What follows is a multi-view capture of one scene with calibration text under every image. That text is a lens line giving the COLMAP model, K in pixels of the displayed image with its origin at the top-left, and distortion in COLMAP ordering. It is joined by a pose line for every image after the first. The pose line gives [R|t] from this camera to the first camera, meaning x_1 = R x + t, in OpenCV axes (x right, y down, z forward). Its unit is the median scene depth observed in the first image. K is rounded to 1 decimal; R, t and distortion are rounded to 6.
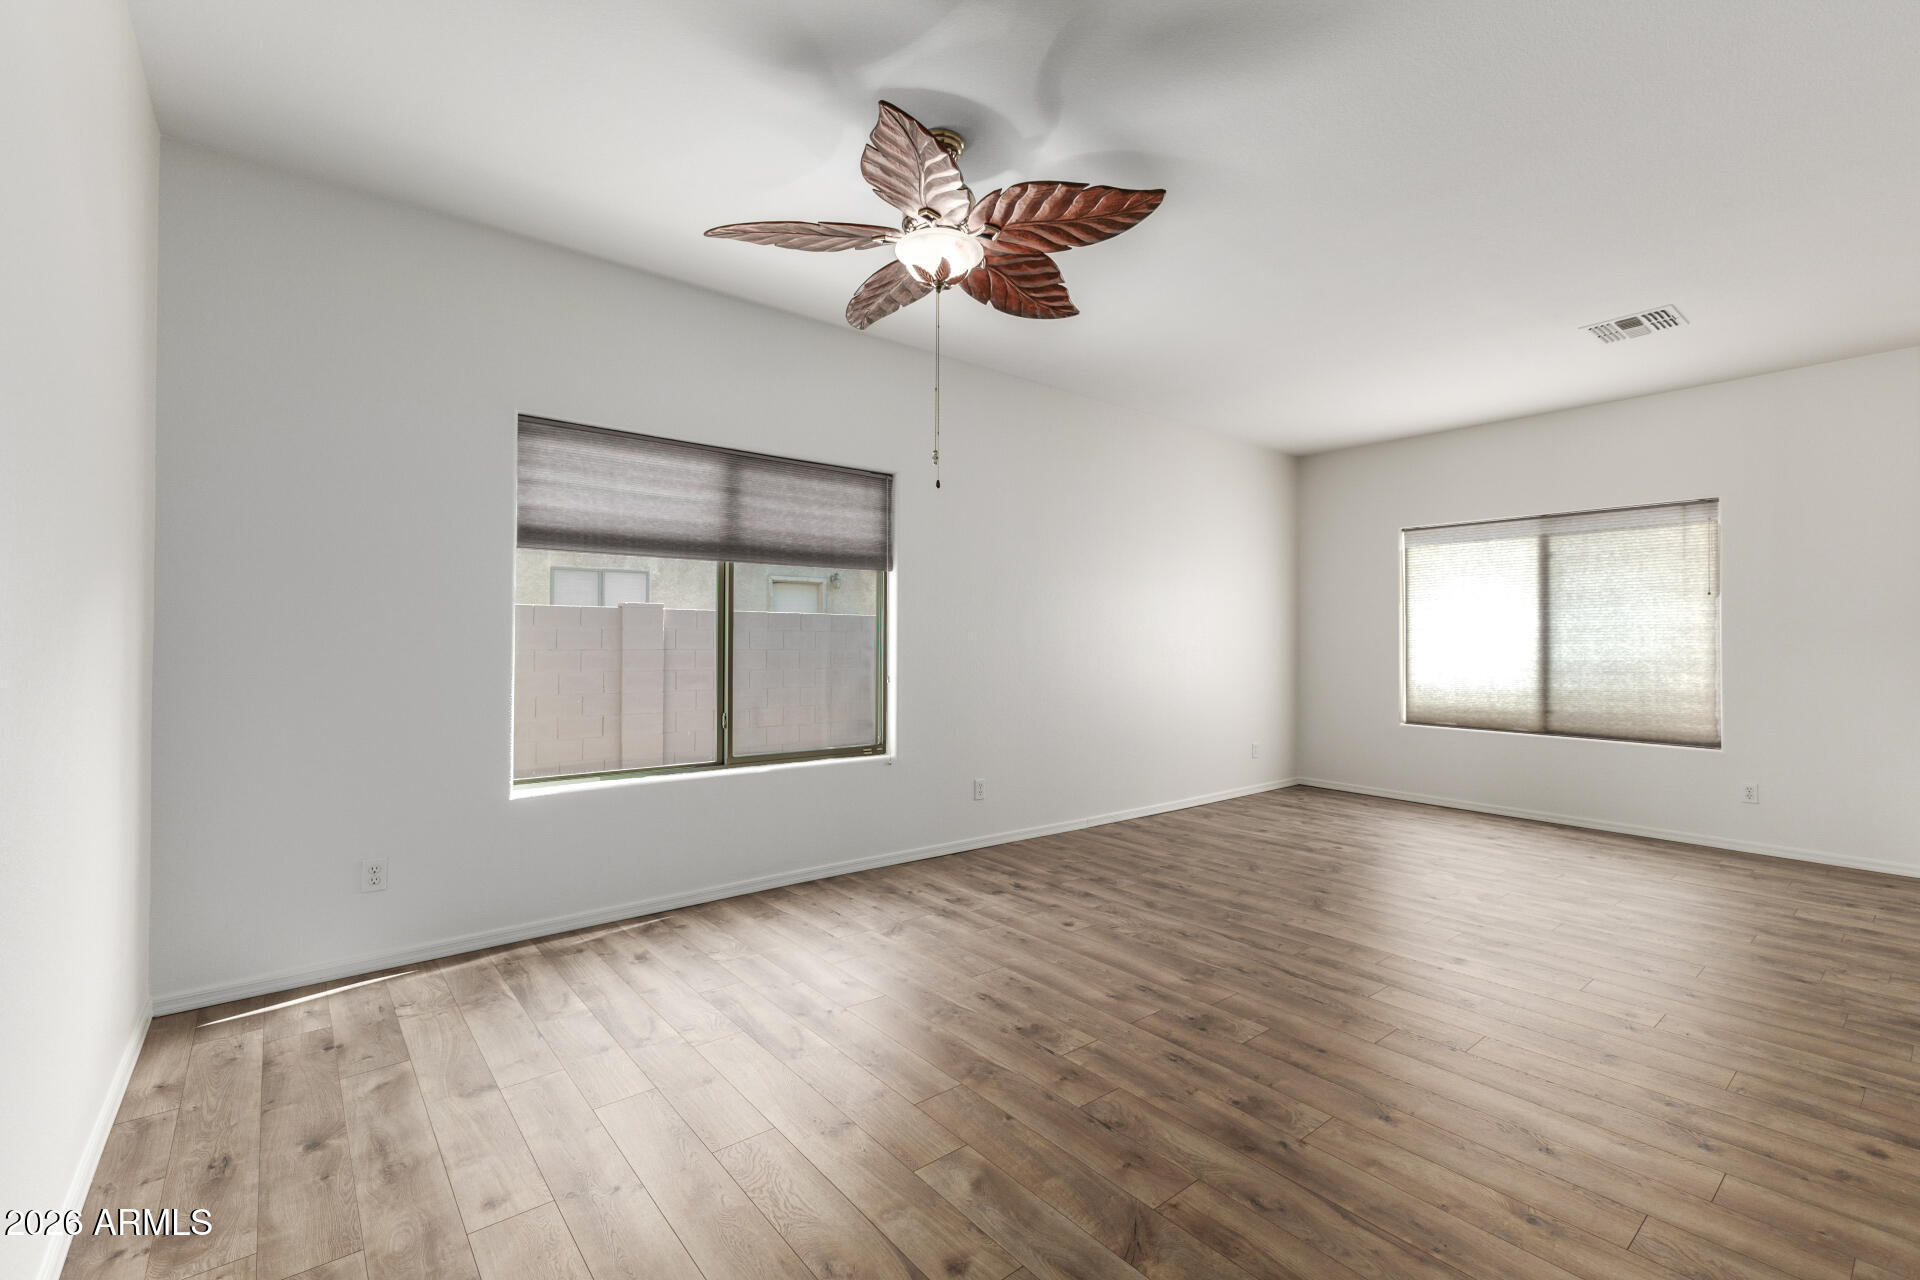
lens RADIAL K [[826.1, 0, 960.0], [0, 826.1, 640.0], [0, 0, 1]] dist [0.009994, -0.000592]
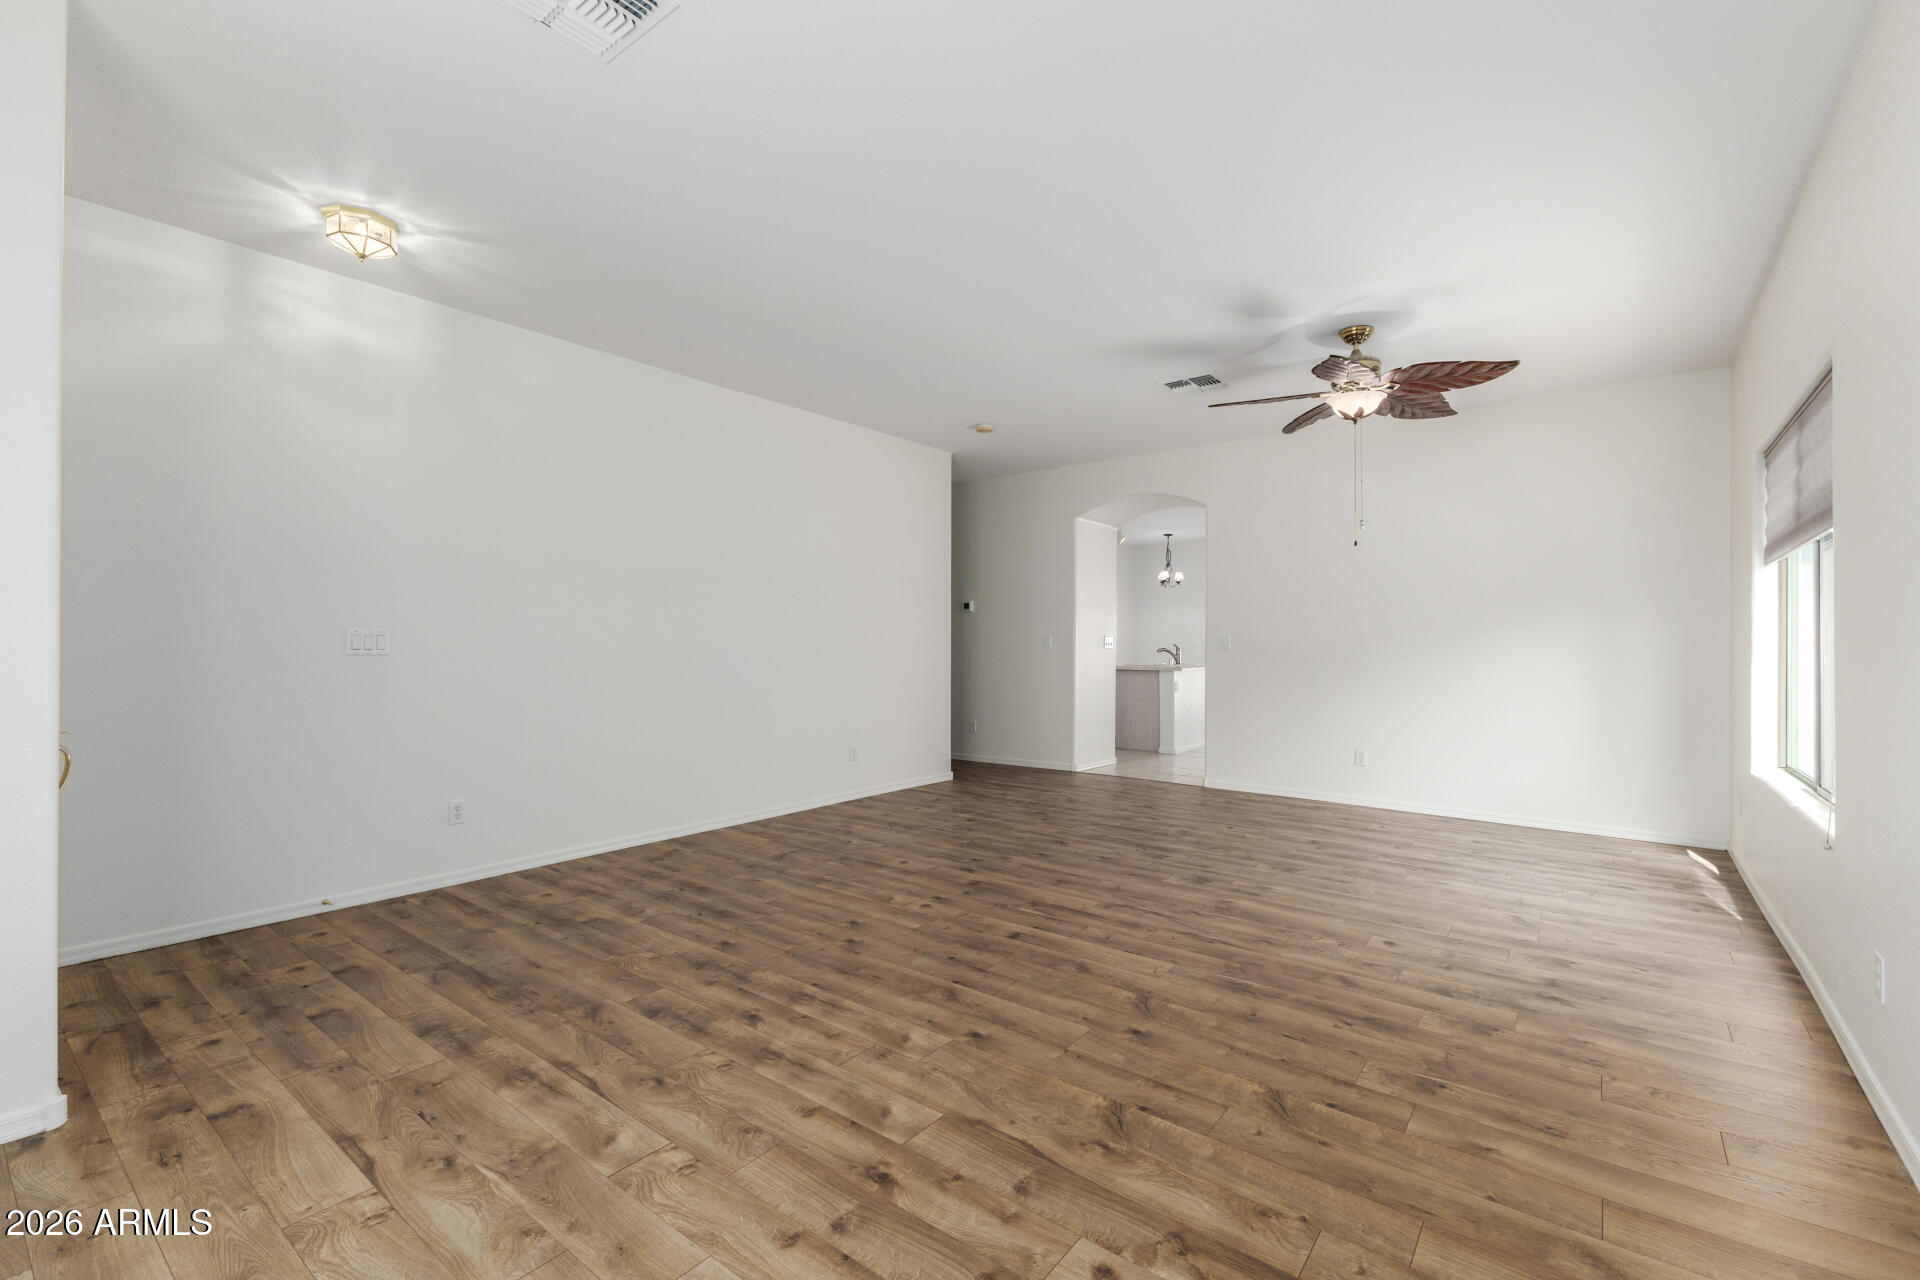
lens RADIAL K [[826.1, 0, 960.0], [0, 826.1, 640.0], [0, 0, 1]] dist [0.009994, -0.000592]
pose [[-0.975288, -0.010281, -0.220696, 0.838571], [-0.008615, 0.999927, -0.008512, 0.016406], [0.220768, -0.006401, -0.975305, 1.868750]]
